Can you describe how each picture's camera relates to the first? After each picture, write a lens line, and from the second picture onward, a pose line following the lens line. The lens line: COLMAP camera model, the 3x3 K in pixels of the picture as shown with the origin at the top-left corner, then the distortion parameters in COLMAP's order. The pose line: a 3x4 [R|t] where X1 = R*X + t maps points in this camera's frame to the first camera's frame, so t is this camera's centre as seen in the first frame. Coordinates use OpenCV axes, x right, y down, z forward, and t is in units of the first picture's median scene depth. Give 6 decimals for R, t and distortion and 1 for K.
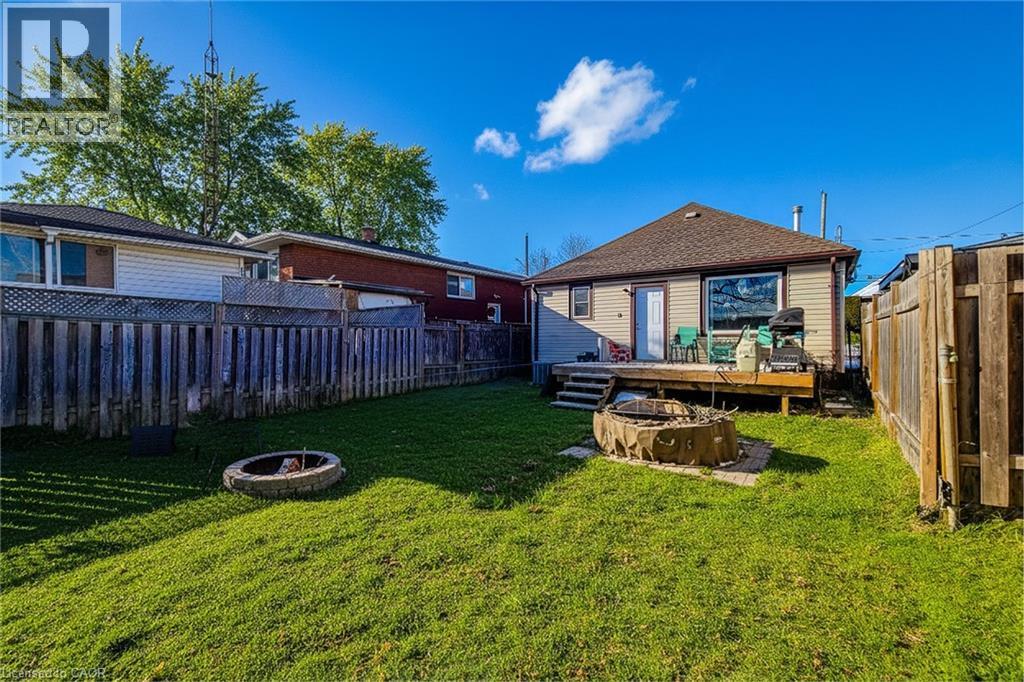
lens RADIAL K [[428.5, 0, 512.4], [0, 428.5, 337.6], [0, 0, 1]] dist [0.003538, 0.000618]
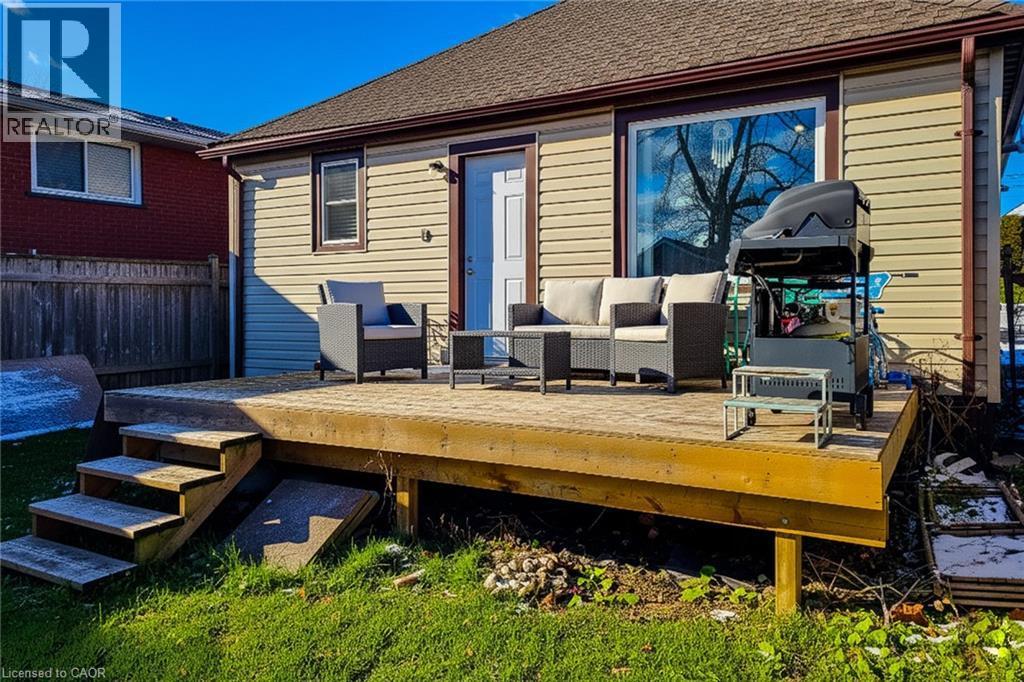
lens RADIAL K [[721.2, 0, 554.6], [0, 721.2, 305.5], [0, 0, 1]] dist [0.045822, -0.000691]
pose [[0.991887, -0.012482, 0.126509, 0.315379], [0.010491, 0.999811, 0.016393, -0.001804], [-0.126689, -0.014932, 0.991830, 0.420859]]
